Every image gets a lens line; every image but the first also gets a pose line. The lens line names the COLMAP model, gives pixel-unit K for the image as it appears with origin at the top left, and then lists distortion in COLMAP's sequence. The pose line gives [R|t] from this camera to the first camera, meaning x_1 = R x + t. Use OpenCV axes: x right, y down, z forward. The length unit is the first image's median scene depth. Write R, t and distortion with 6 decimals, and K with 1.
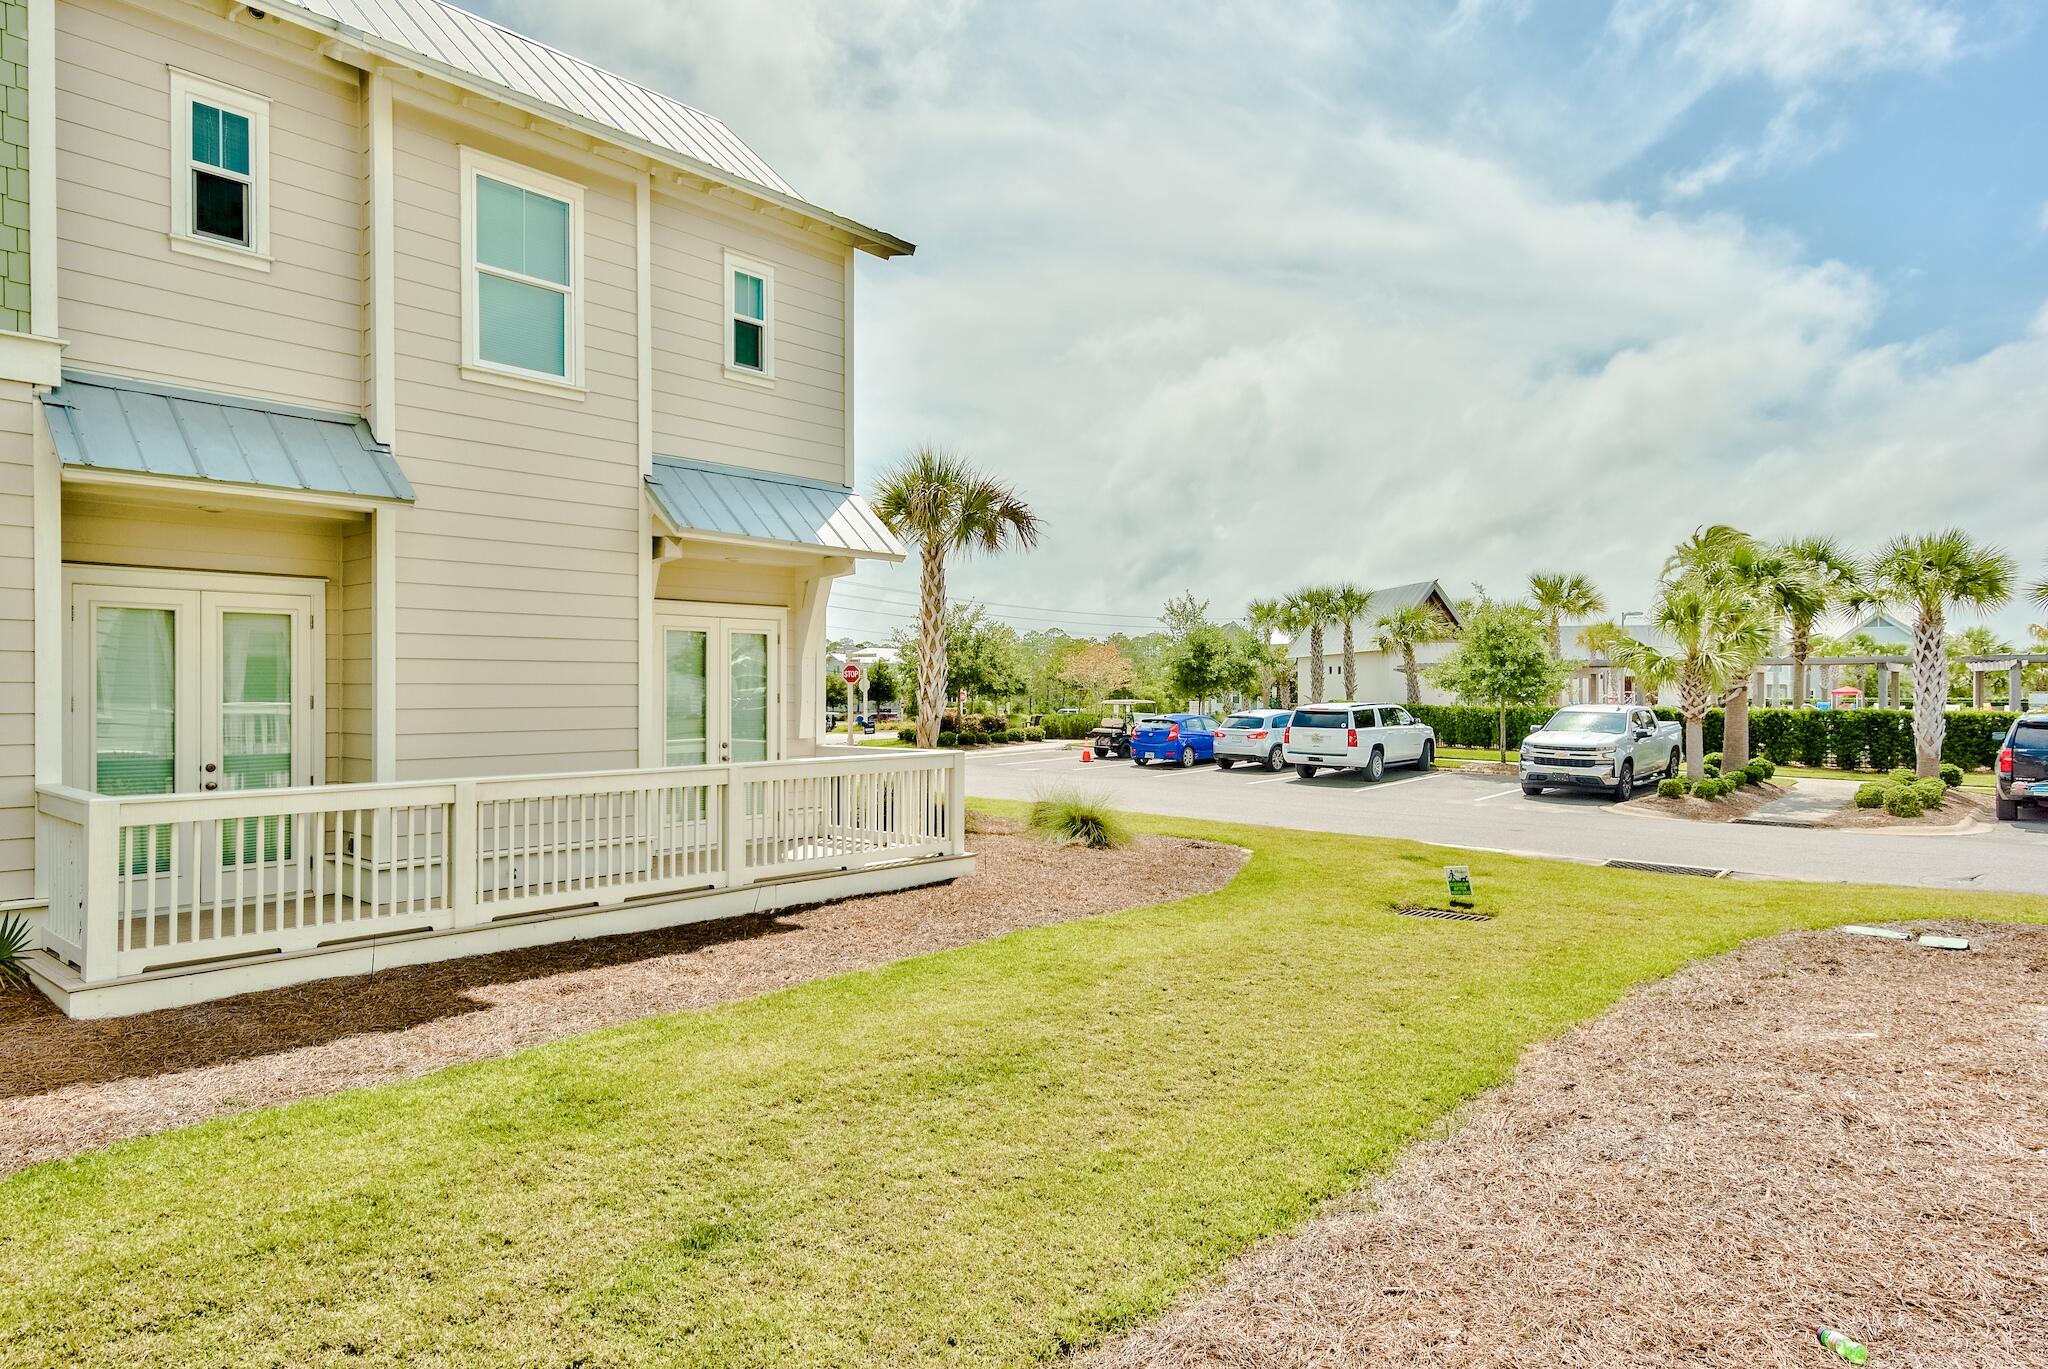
lens RADIAL K [[1222.1, 0, 1024.0], [0, 1222.1, 684.5], [0, 0, 1]] dist [0.003982, 0.001236]
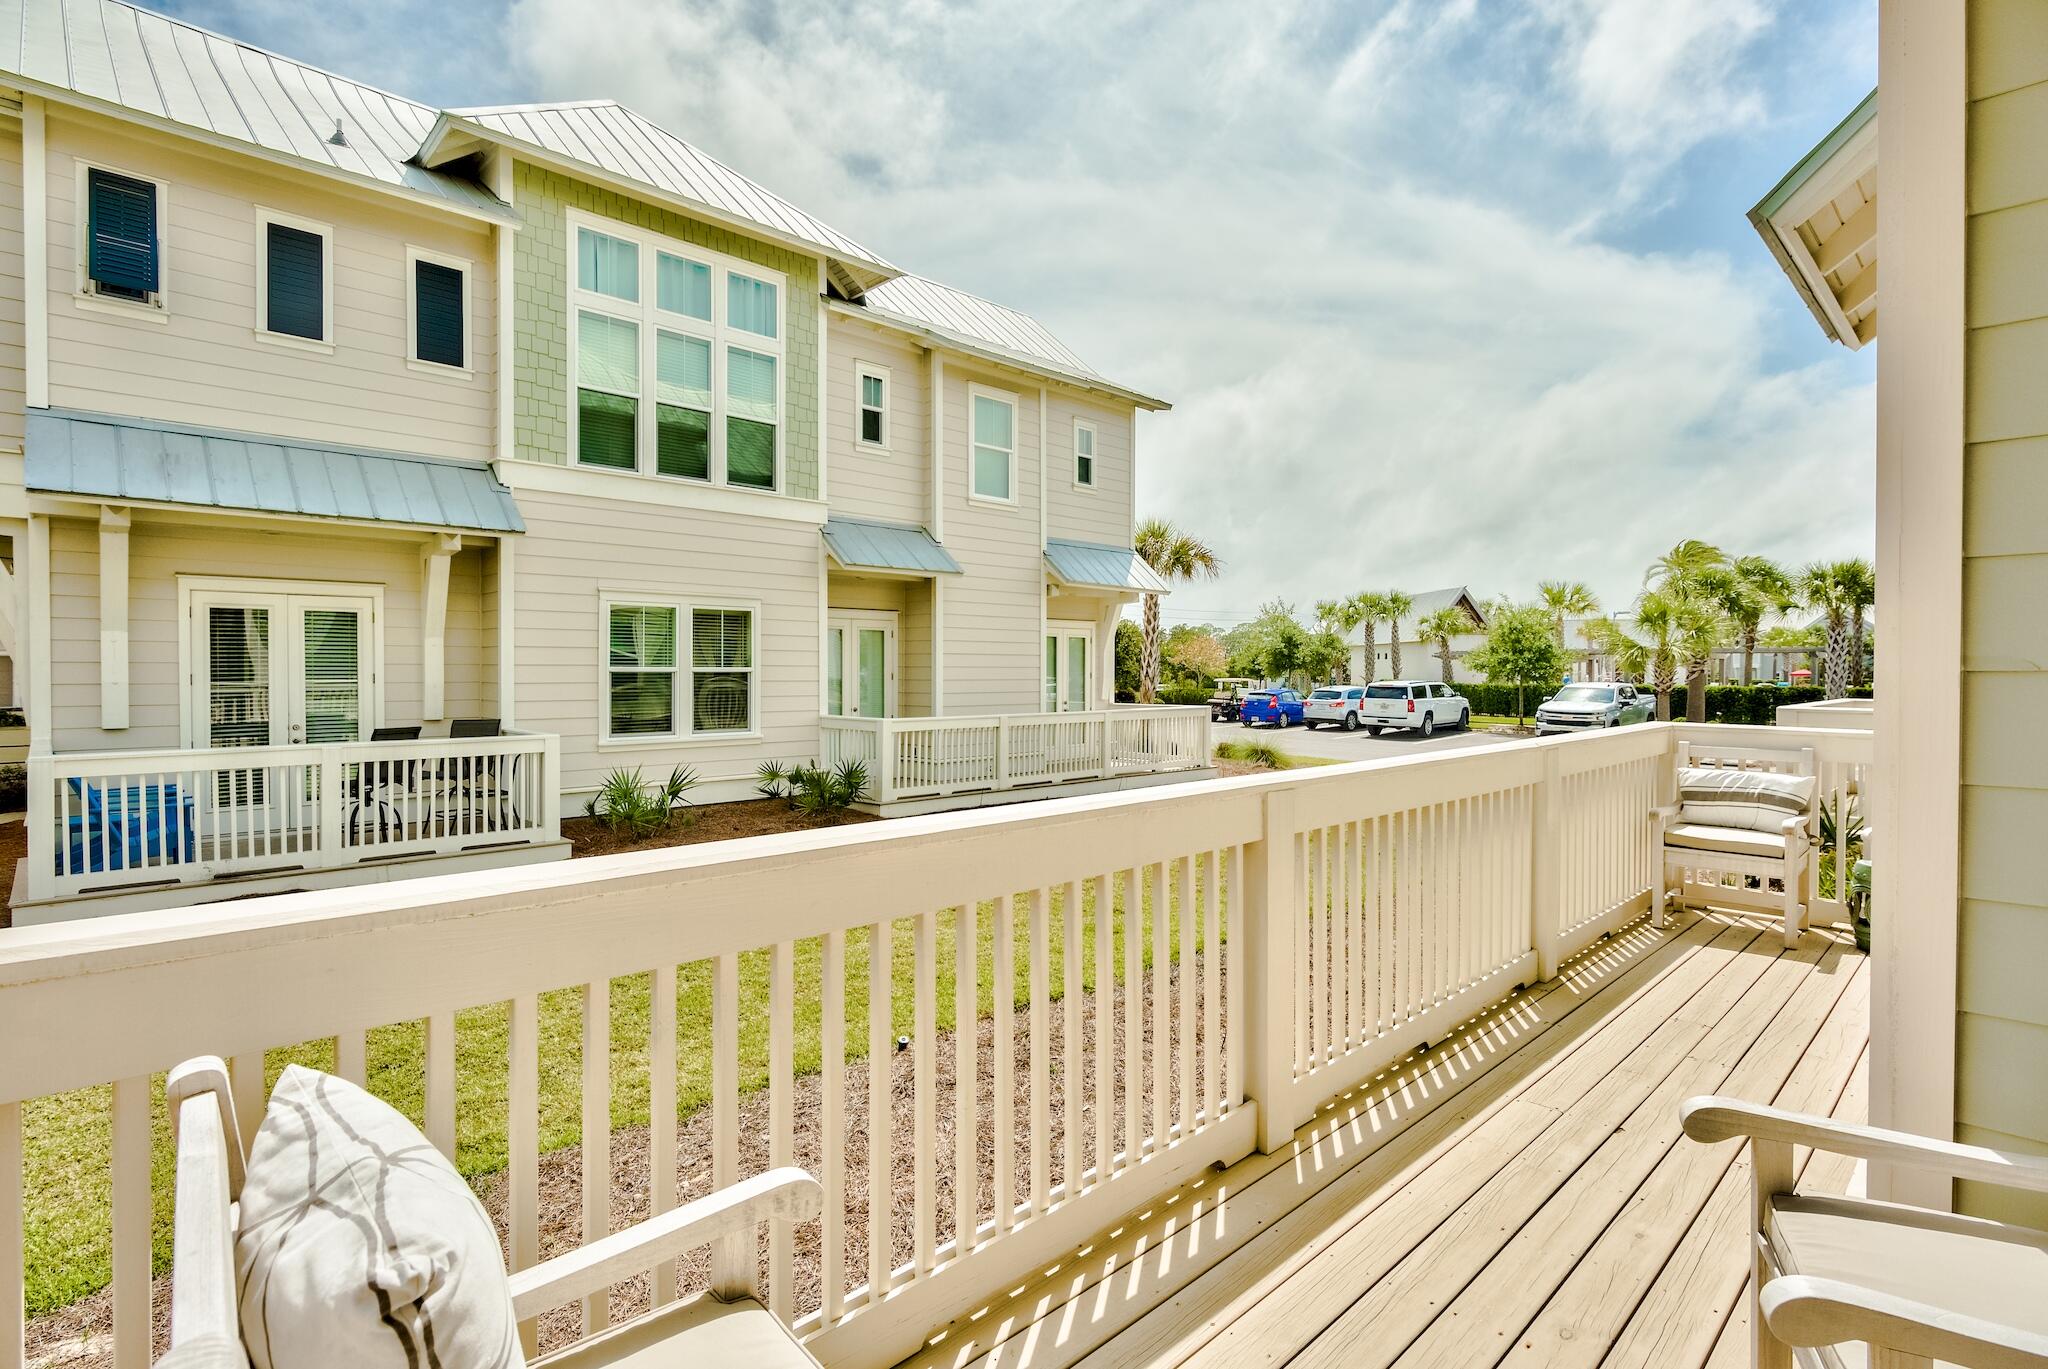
lens RADIAL K [[1008.8, 0, 1033.3], [0, 1008.8, 679.6], [0, 0, 1]] dist [-0.006975, -0.000984]
pose [[0.997526, 0.002228, -0.070268, -0.073605], [-0.001331, 0.999917, 0.012819, -0.000320], [0.070290, -0.012694, 0.997446, -0.160413]]
